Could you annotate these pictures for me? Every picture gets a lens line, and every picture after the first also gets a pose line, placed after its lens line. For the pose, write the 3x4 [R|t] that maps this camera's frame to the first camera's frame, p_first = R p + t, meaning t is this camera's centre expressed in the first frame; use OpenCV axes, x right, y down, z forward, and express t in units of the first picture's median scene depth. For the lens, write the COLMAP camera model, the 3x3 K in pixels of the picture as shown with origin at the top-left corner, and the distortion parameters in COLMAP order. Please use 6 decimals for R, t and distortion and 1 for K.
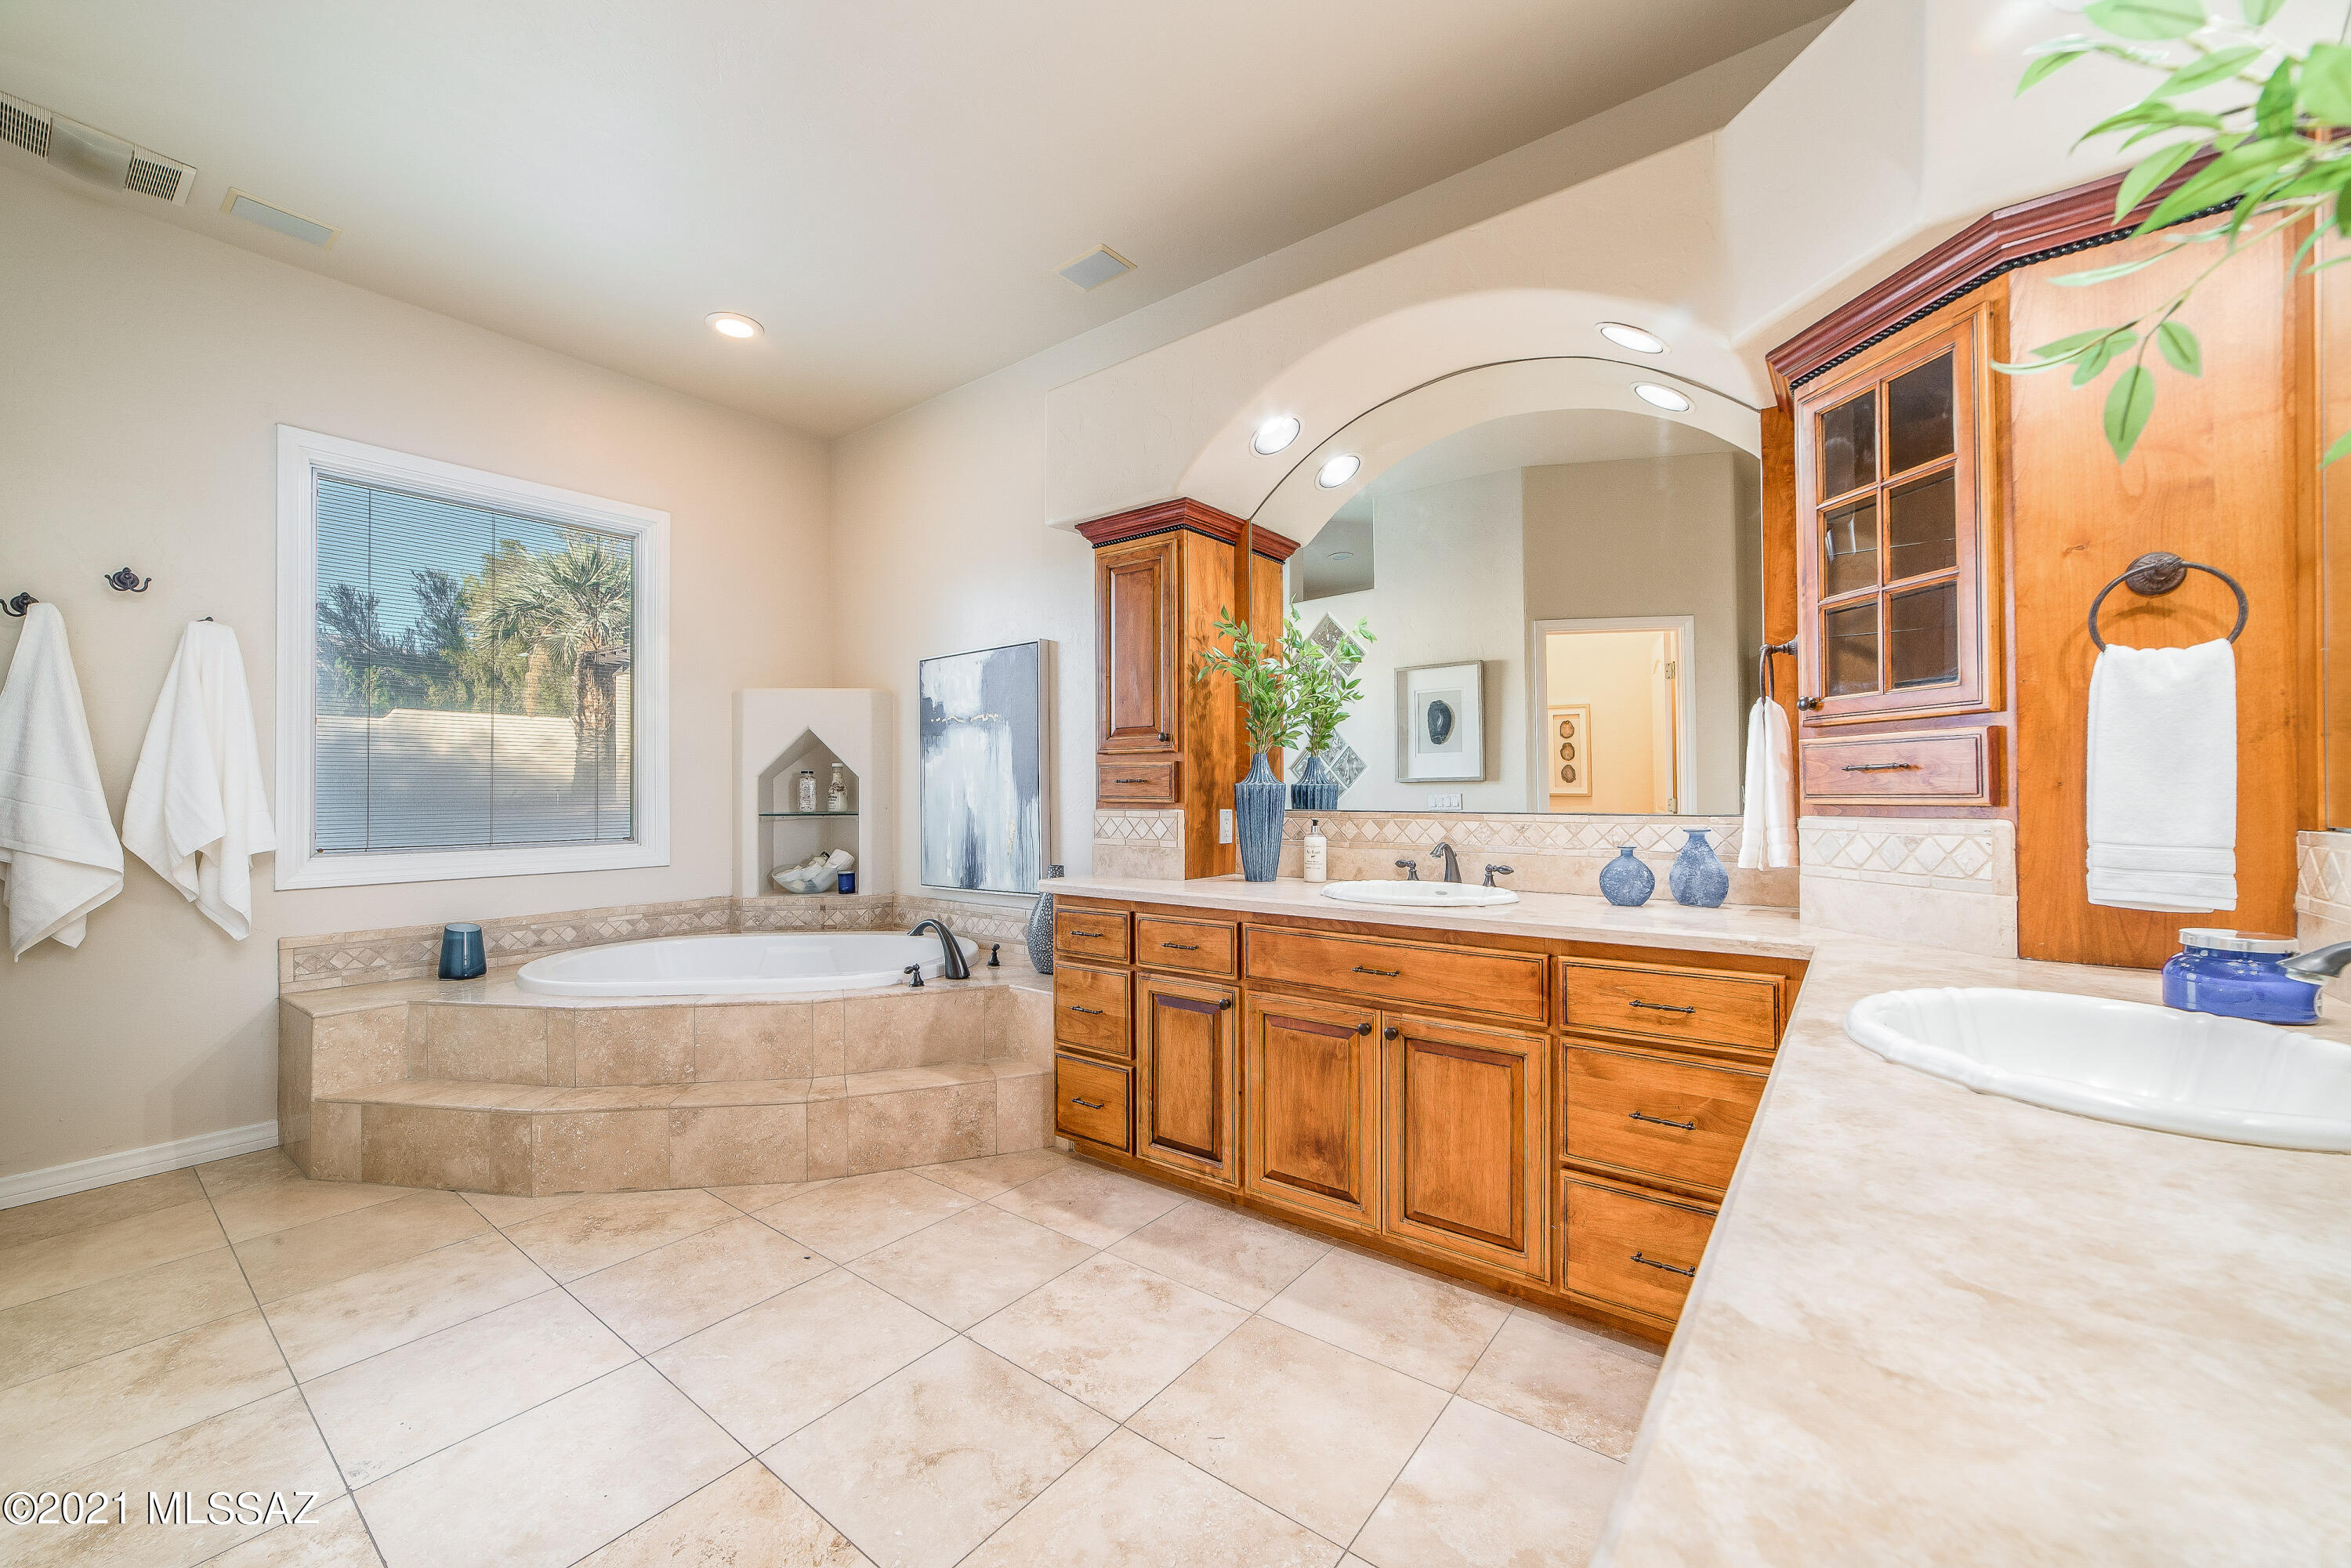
lens RADIAL K [[912.2, 0, 1165.0], [0, 912.2, 785.8], [0, 0, 1]] dist [-0.017174, 0.005207]
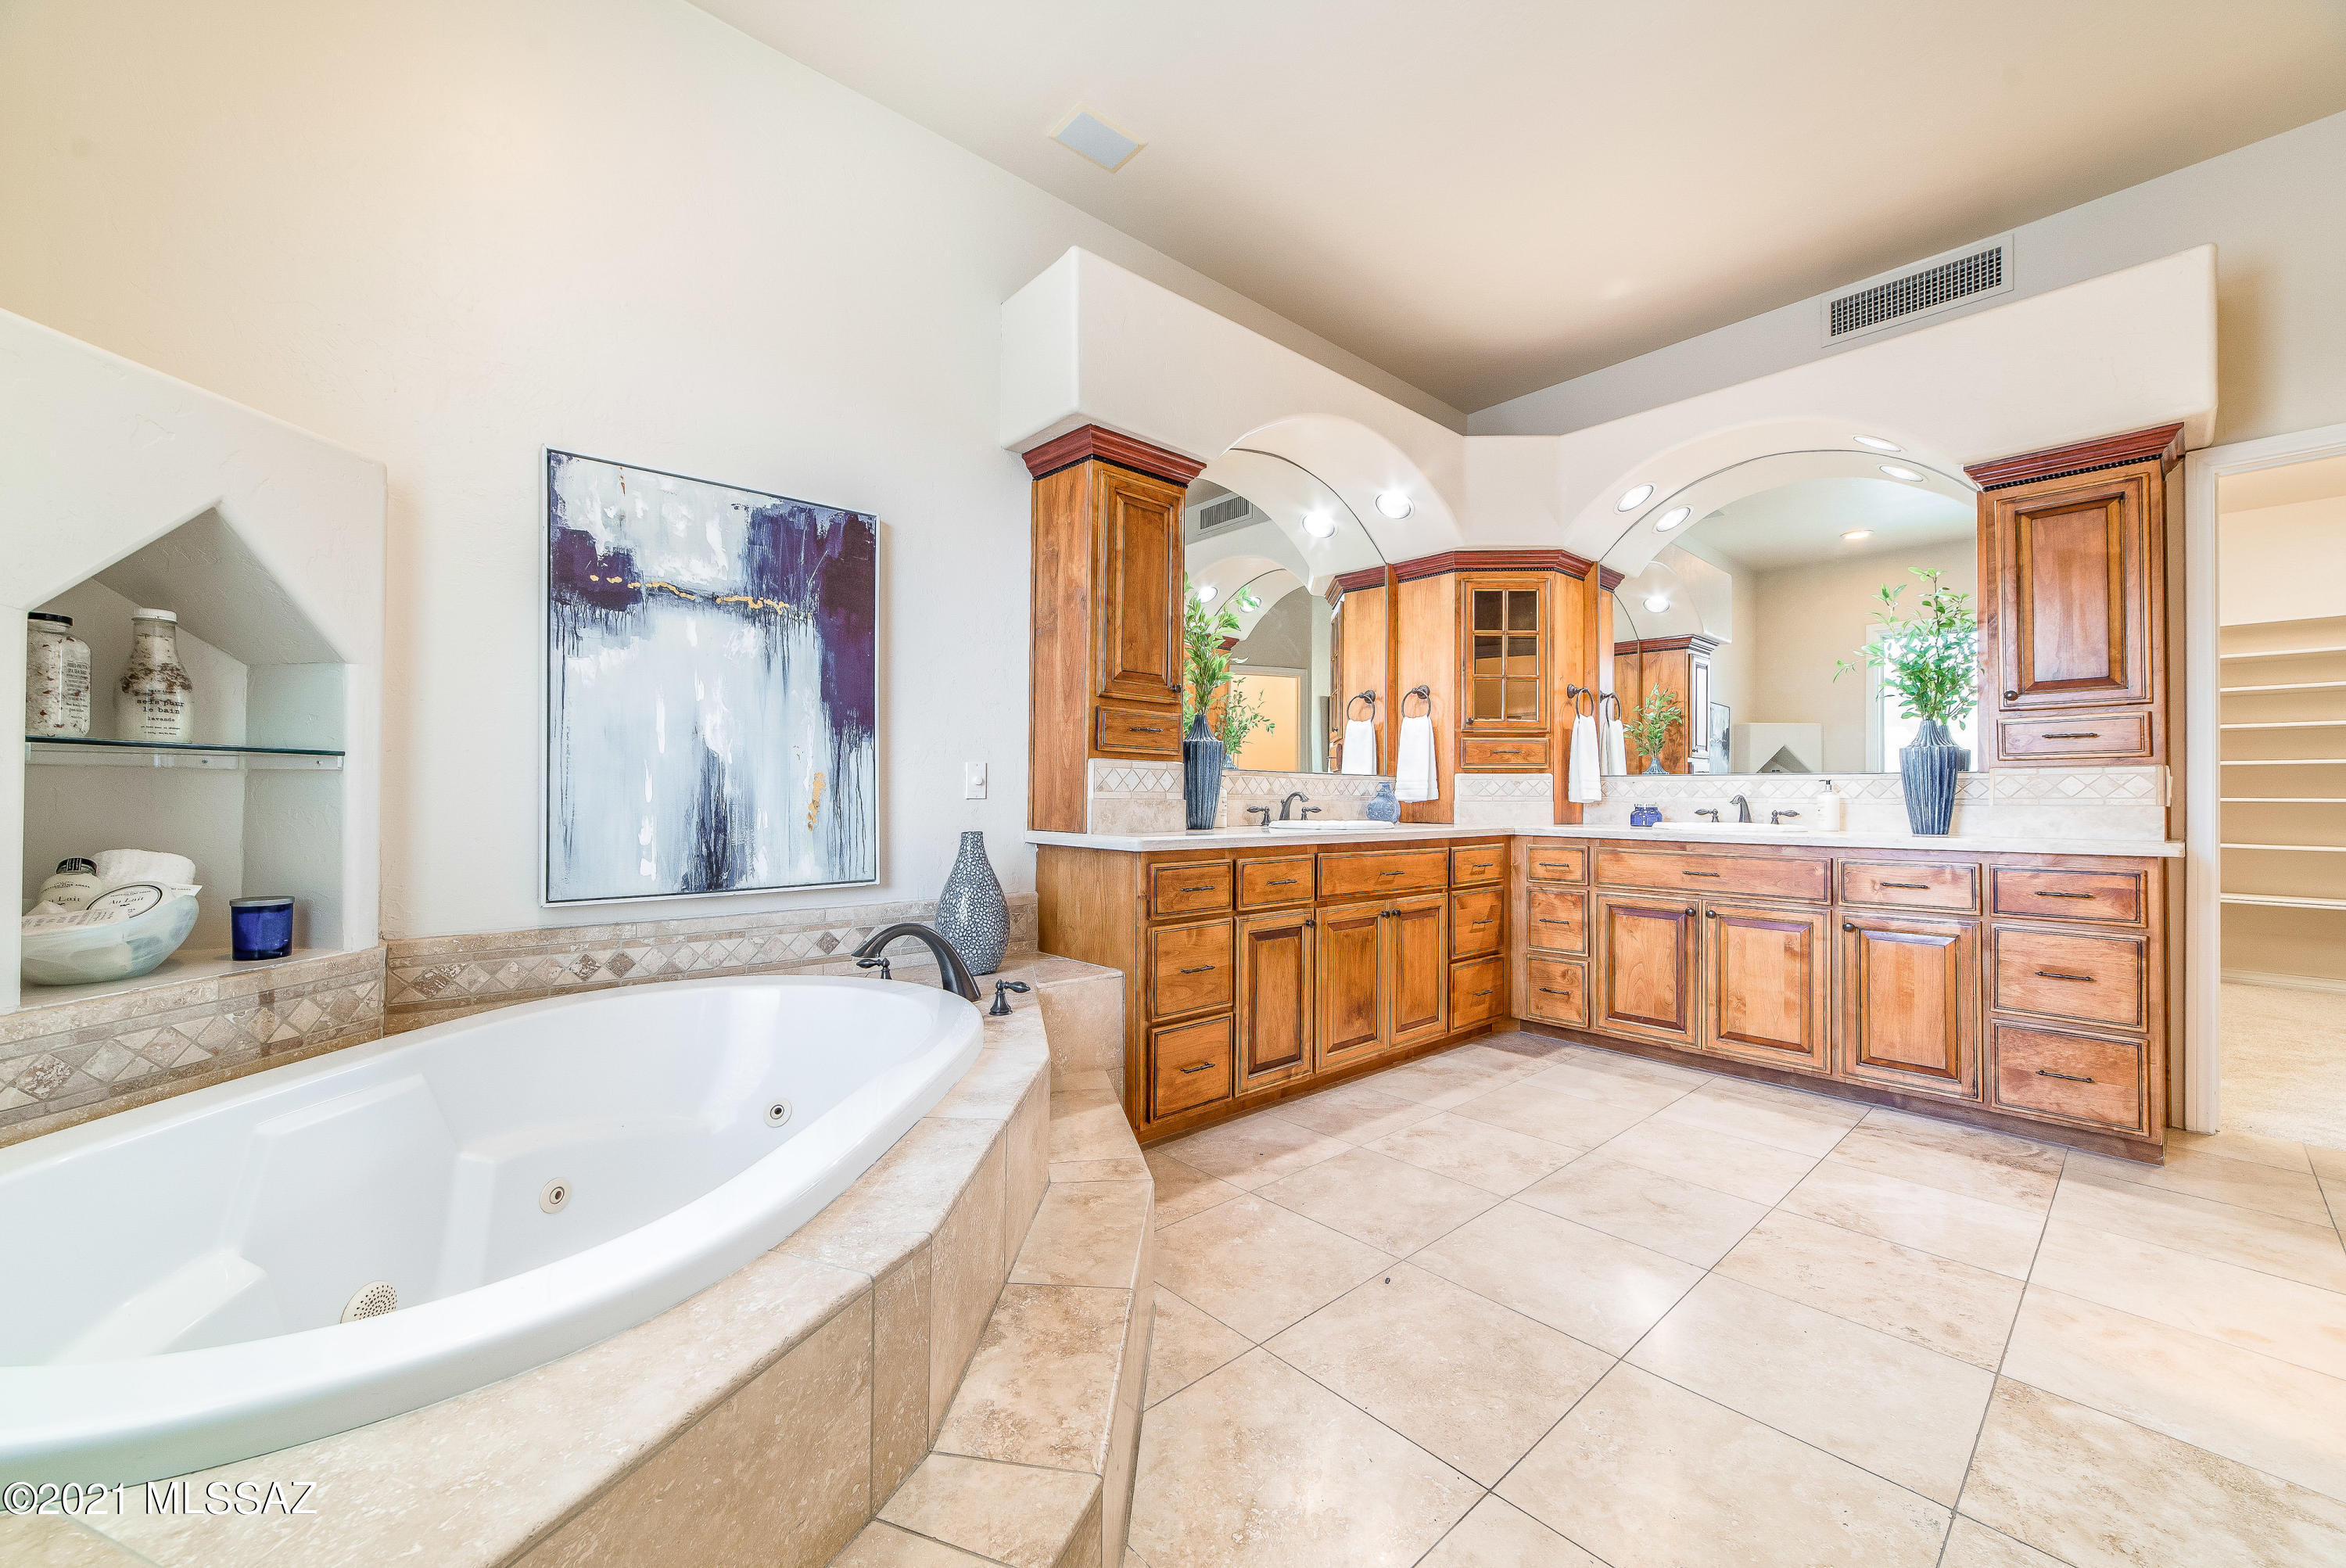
lens RADIAL K [[910.4, 0, 1172.0], [0, 910.4, 786.9], [0, 0, 1]] dist [-0.017174, 0.005207]
pose [[0.178015, 0.015172, 0.983911, -1.202992], [-0.016354, 0.999789, -0.012458, 0.081381], [-0.983892, -0.013873, 0.178225, 1.013803]]
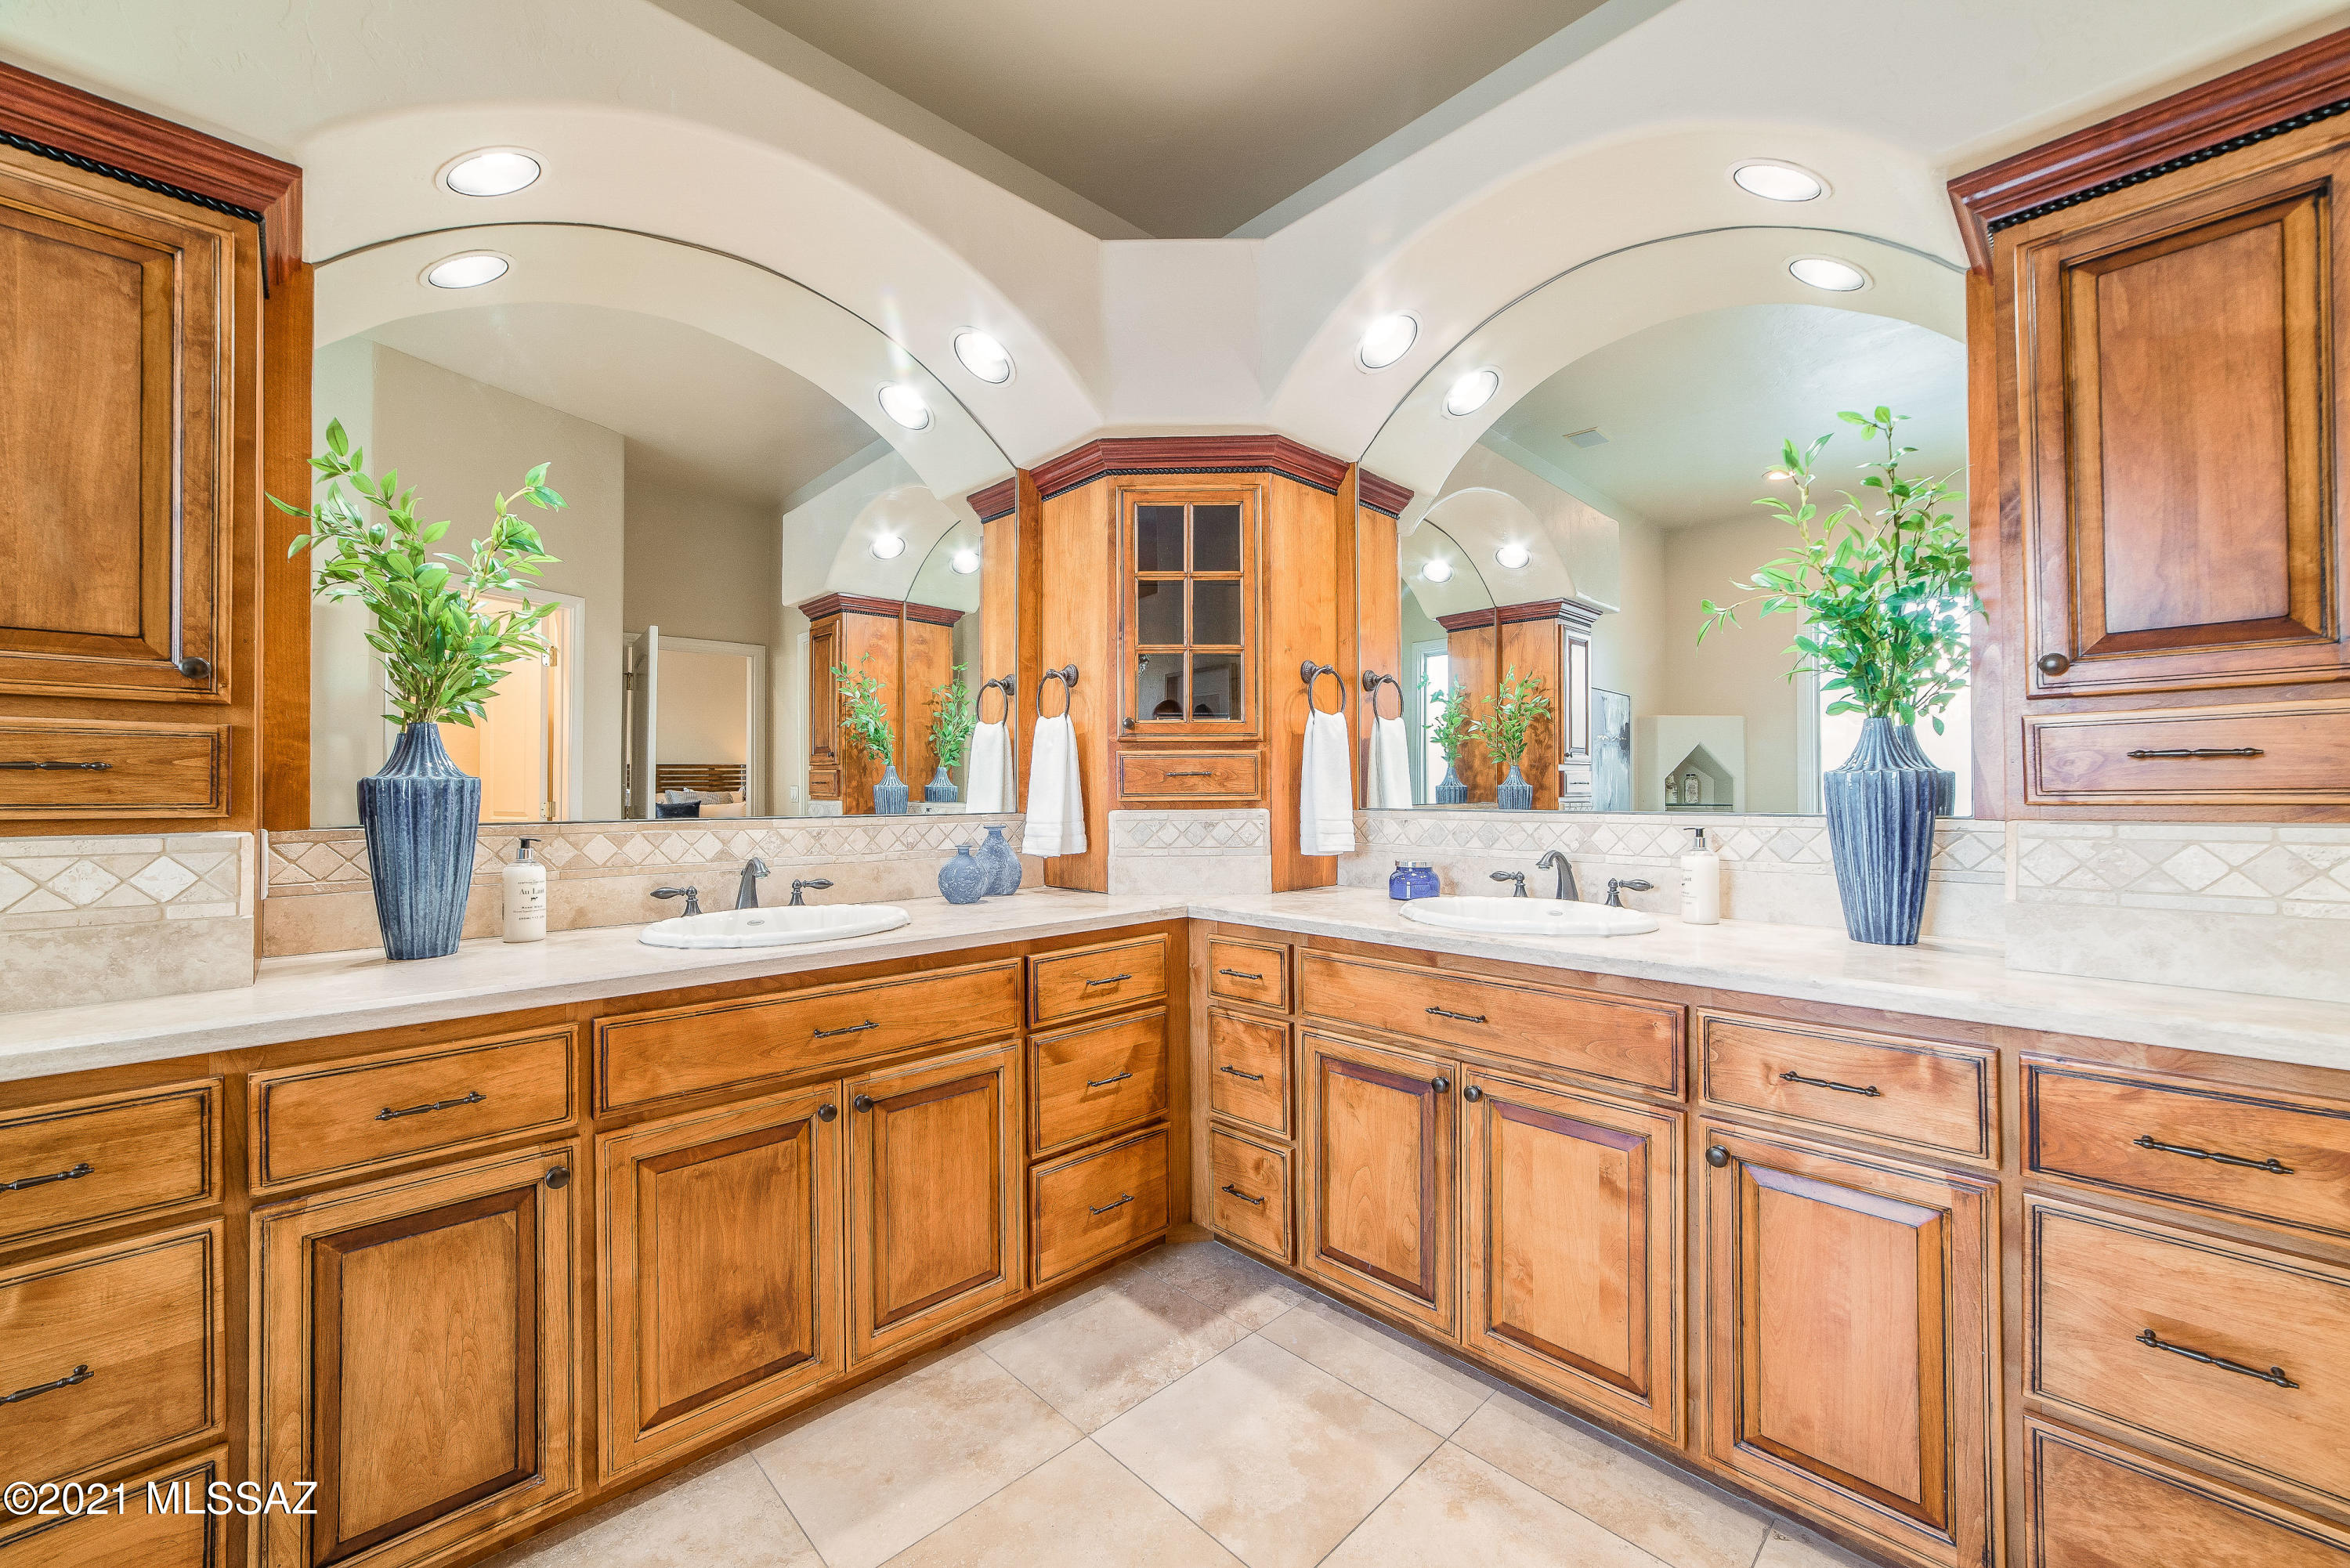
lens RADIAL K [[911.8, 0, 1170.4], [0, 911.8, 787.7], [0, 0, 1]] dist [-0.017174, 0.005207]
pose [[0.144587, 0.006166, 0.989473, -0.442275], [-0.003633, 0.999977, -0.005701, 0.006256], [-0.989485, -0.002771, 0.144607, 0.580438]]
